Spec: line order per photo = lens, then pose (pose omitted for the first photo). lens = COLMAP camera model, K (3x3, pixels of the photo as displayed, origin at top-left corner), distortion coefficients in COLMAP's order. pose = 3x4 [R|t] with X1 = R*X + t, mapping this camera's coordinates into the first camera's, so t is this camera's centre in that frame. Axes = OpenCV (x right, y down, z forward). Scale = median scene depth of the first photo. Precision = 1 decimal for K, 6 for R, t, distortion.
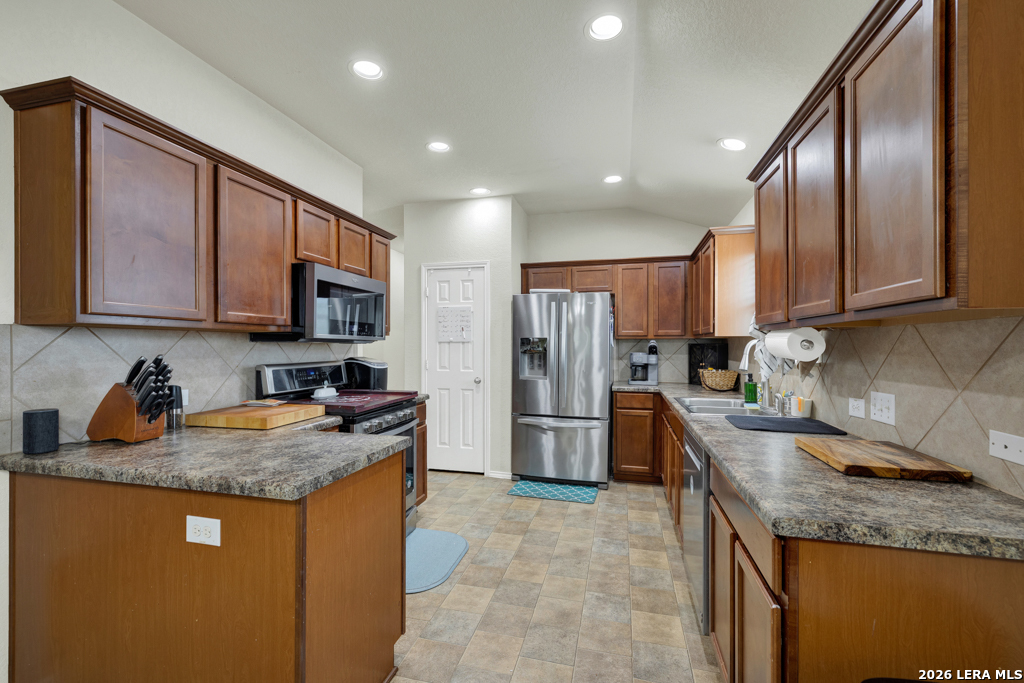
lens RADIAL K [[438.9, 0, 503.7], [0, 438.9, 345.4], [0, 0, 1]] dist [-0.002137, -0.000208]
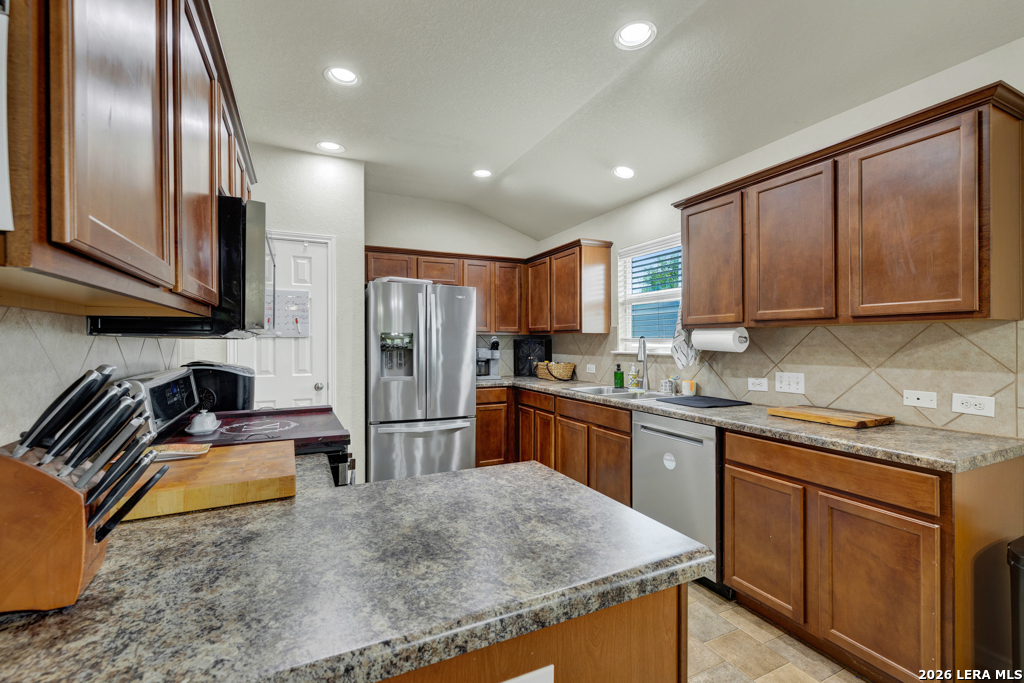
lens RADIAL K [[438.9, 0, 505.5], [0, 438.9, 340.0], [0, 0, 1]] dist [-0.002137, -0.000208]
pose [[0.769033, -0.000846, 0.639209, -0.344594], [0.003201, 0.999992, -0.002528, 0.000064], [-0.639202, 0.003990, 0.769029, 0.206576]]
